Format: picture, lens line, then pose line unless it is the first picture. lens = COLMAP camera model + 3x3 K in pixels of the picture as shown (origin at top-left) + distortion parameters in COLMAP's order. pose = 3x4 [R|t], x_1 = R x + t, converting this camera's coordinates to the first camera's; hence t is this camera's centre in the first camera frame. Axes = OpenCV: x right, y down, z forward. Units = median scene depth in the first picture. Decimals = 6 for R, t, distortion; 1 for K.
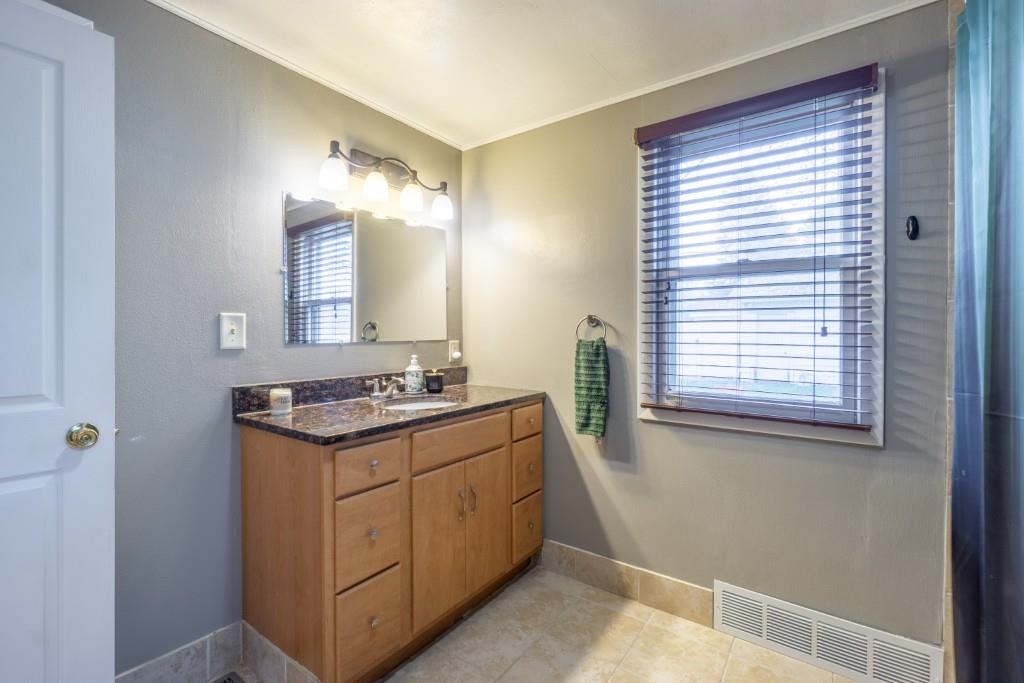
lens RADIAL K [[451.3, 0, 504.2], [0, 451.3, 341.0], [0, 0, 1]] dist [-0.004657, 0.001140]
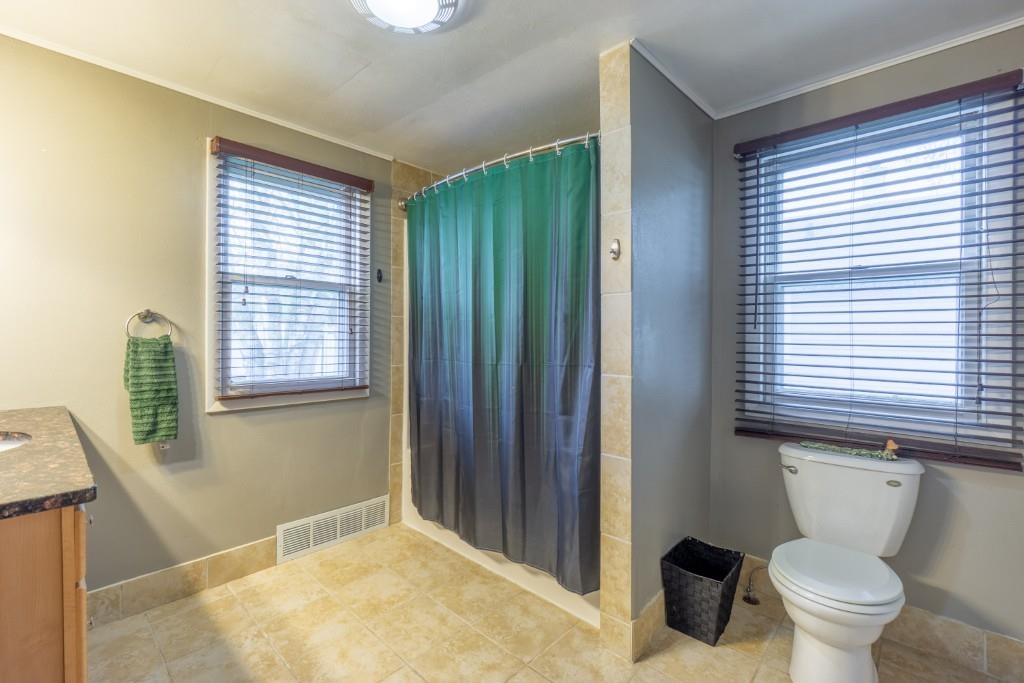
lens RADIAL K [[451.3, 0, 501.4], [0, 451.3, 337.2], [0, 0, 1]] dist [-0.004657, 0.001140]
pose [[0.115173, -0.011388, 0.993280, -0.668593], [-0.001776, 0.999930, 0.011670, -0.015554], [-0.993344, -0.003108, 0.115145, 0.215625]]
